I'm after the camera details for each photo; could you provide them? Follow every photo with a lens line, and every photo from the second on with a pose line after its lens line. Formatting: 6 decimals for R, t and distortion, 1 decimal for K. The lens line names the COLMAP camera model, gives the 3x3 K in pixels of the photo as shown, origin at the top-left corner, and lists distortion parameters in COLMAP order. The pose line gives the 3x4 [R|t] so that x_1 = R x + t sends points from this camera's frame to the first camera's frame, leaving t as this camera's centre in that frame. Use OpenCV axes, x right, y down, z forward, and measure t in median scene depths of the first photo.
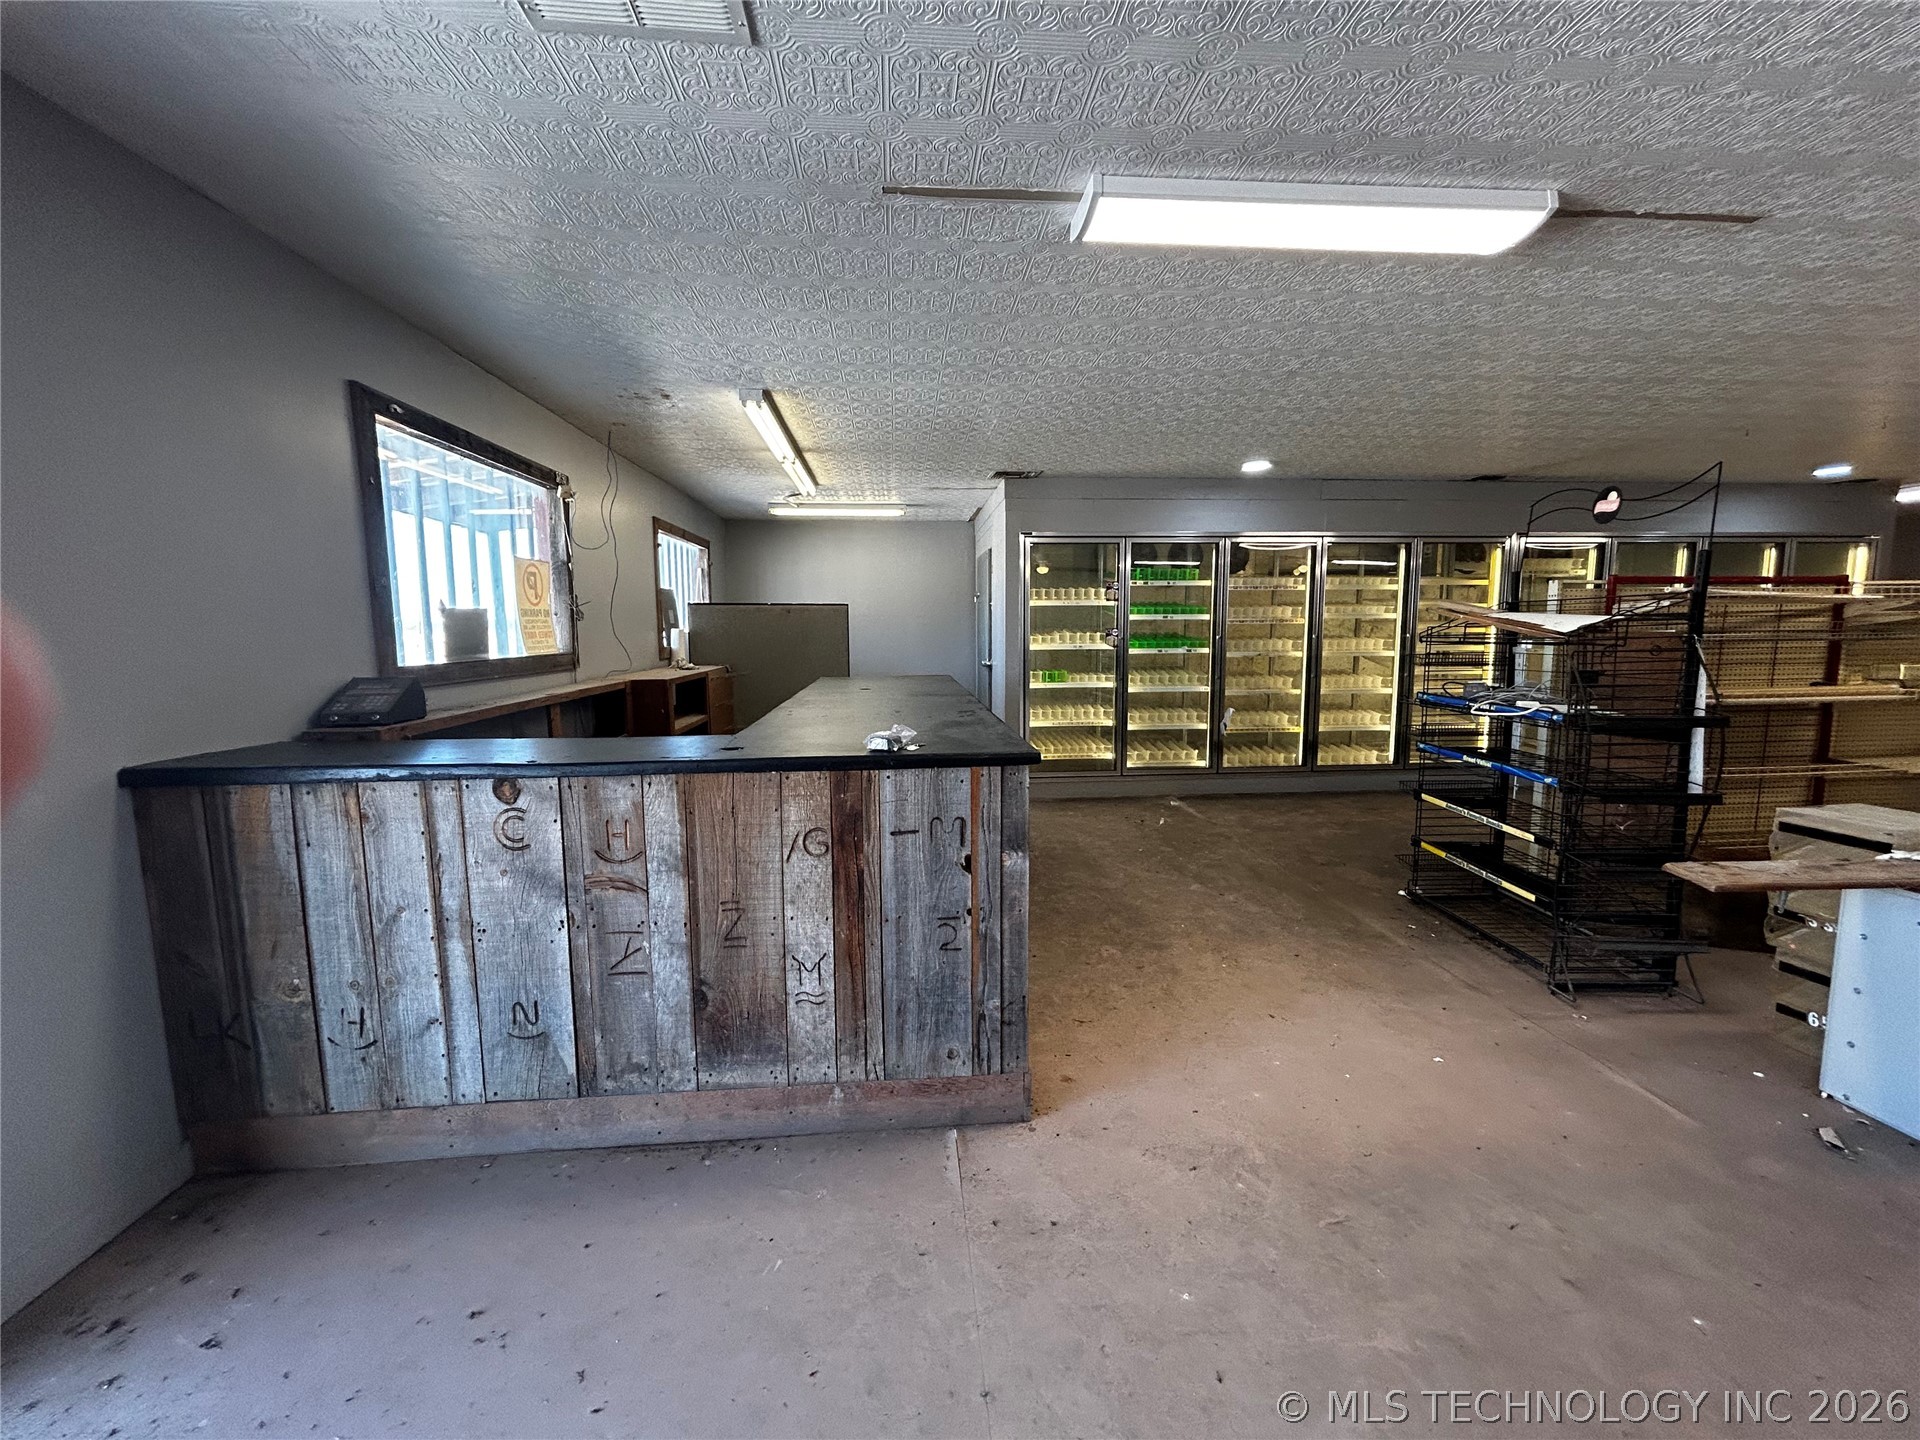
lens RADIAL K [[788.6, 0, 960.0], [0, 788.6, 720.0], [0, 0, 1]] dist [-0.002232, 0.000327]
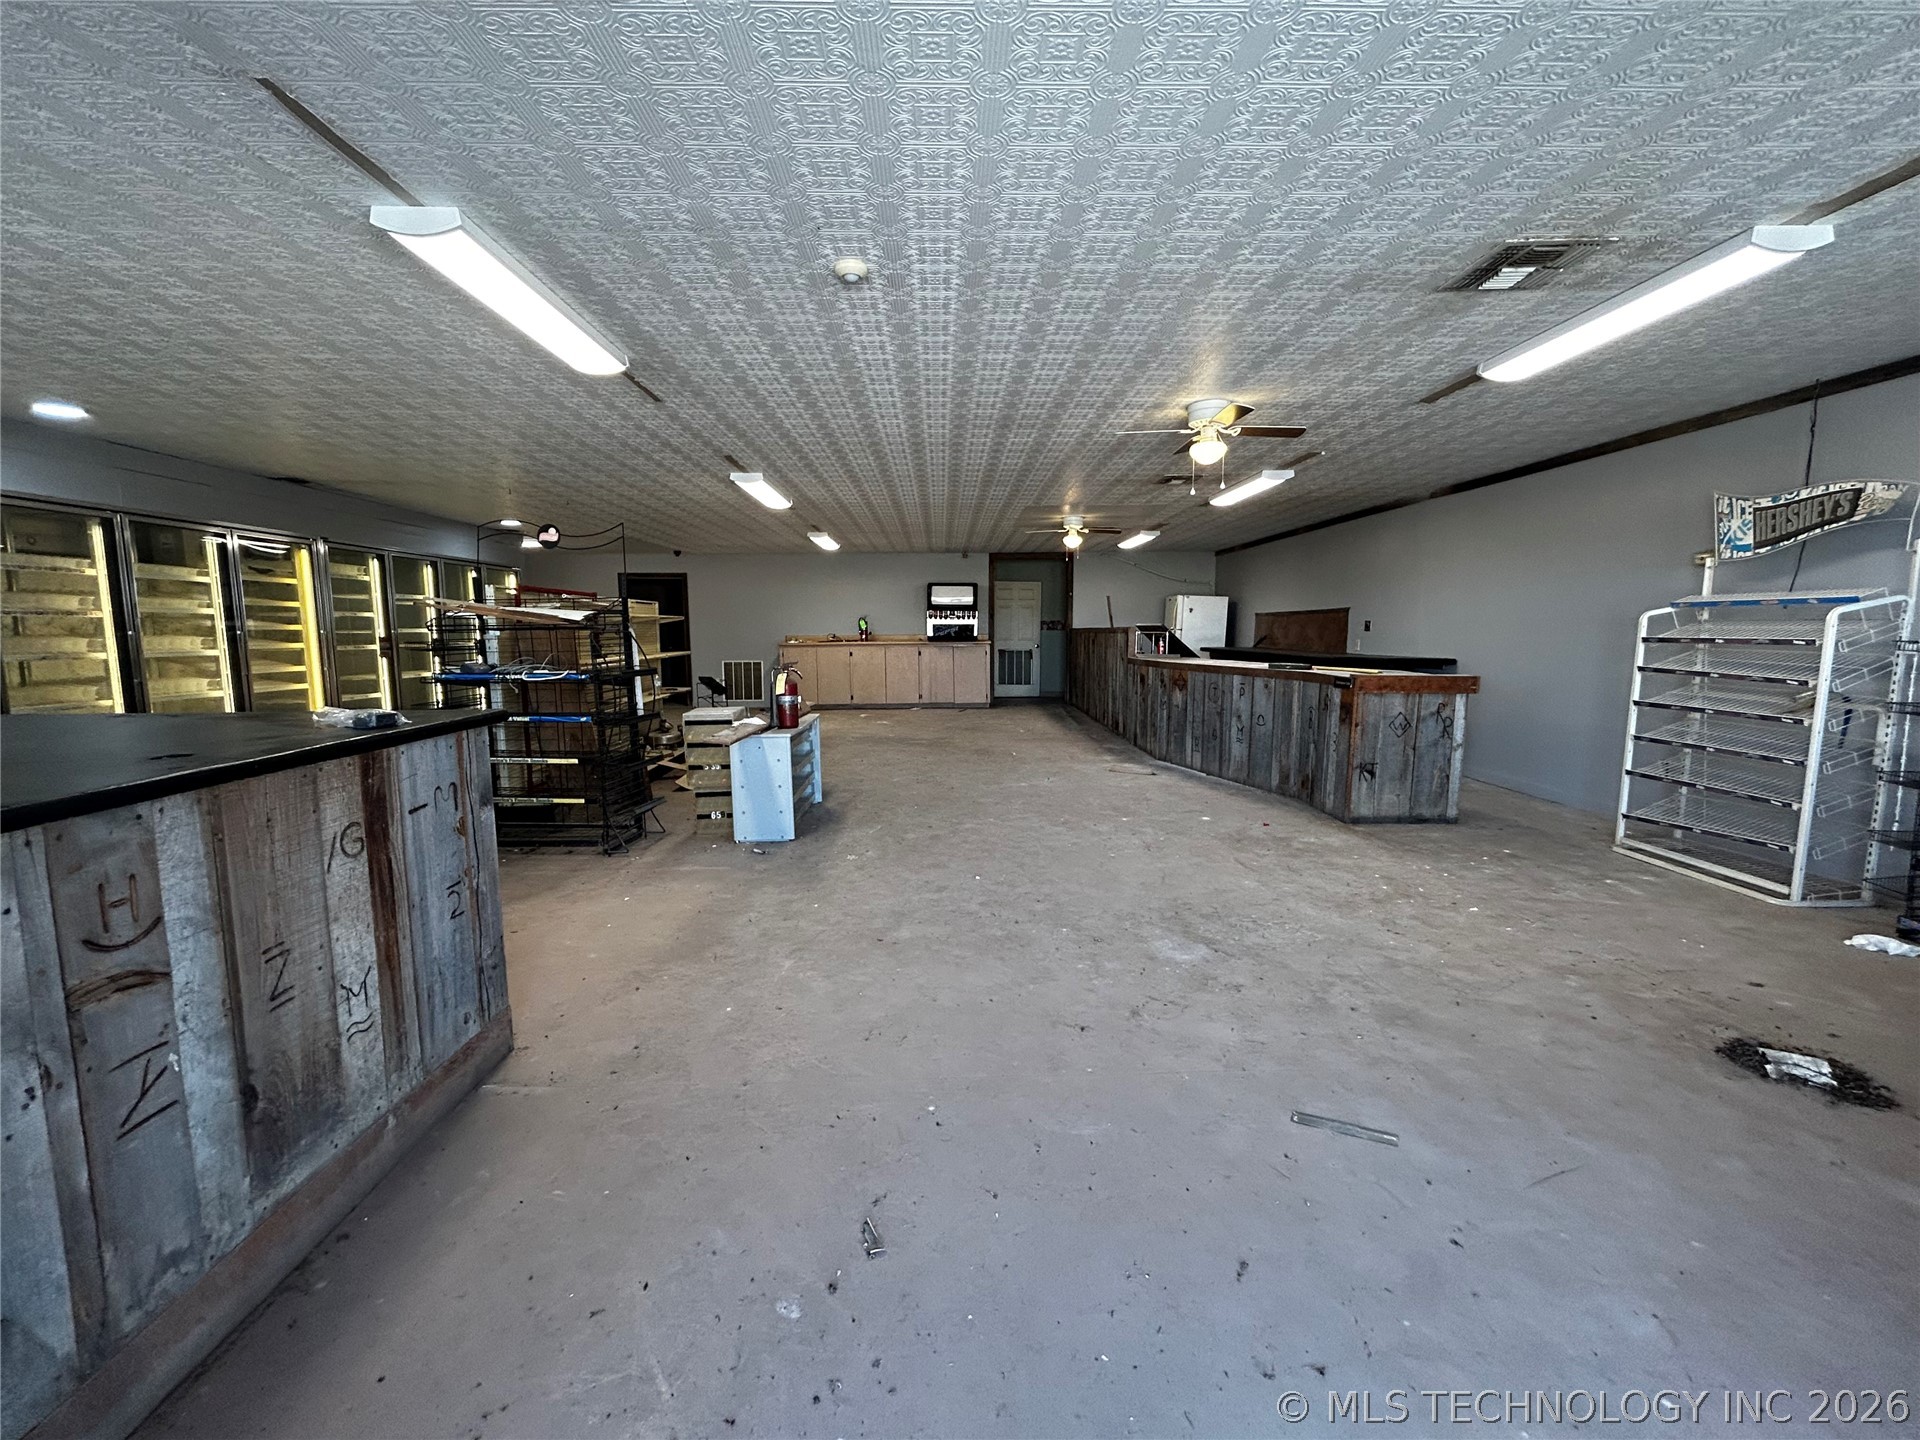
lens RADIAL K [[788.6, 0, 960.0], [0, 788.6, 720.0], [0, 0, 1]] dist [-0.002232, 0.000327]
pose [[0.046587, -0.107044, 0.993162, -0.971591], [0.120874, 0.987540, 0.100768, 0.019104], [-0.991574, 0.115353, 0.058946, 0.272415]]
